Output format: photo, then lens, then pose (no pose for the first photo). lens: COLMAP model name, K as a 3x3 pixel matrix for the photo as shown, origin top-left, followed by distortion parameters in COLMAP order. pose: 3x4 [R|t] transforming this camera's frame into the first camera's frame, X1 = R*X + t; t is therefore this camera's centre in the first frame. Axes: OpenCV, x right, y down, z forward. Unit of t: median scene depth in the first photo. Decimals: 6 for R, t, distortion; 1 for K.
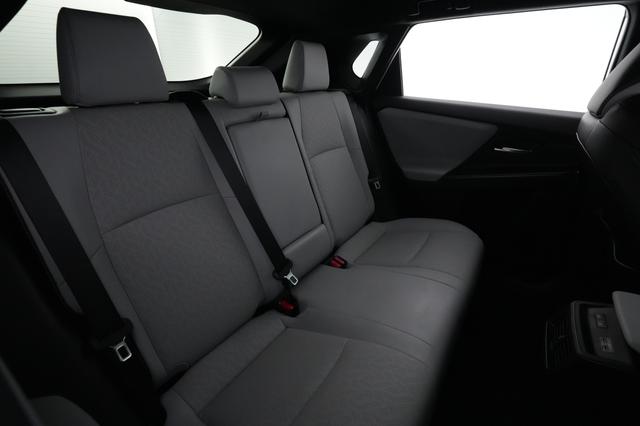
lens RADIAL K [[312.3, 0, 320.2], [0, 312.3, 214.3], [0, 0, 1]] dist [0.004342, 0.000406]
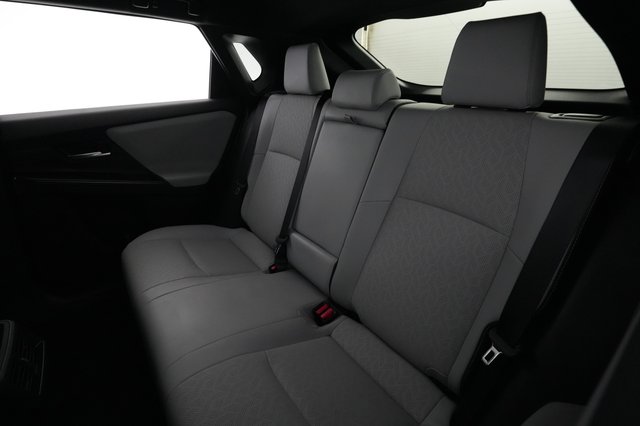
lens RADIAL K [[312.3, 0, 320.3], [0, 312.3, 211.6], [0, 0, 1]] dist [0.004342, 0.000406]
pose [[-0.328733, 0.365938, -0.870646, 0.630179], [-0.389792, 0.787127, 0.478010, -0.404325], [0.860231, 0.496508, -0.116115, 0.914534]]
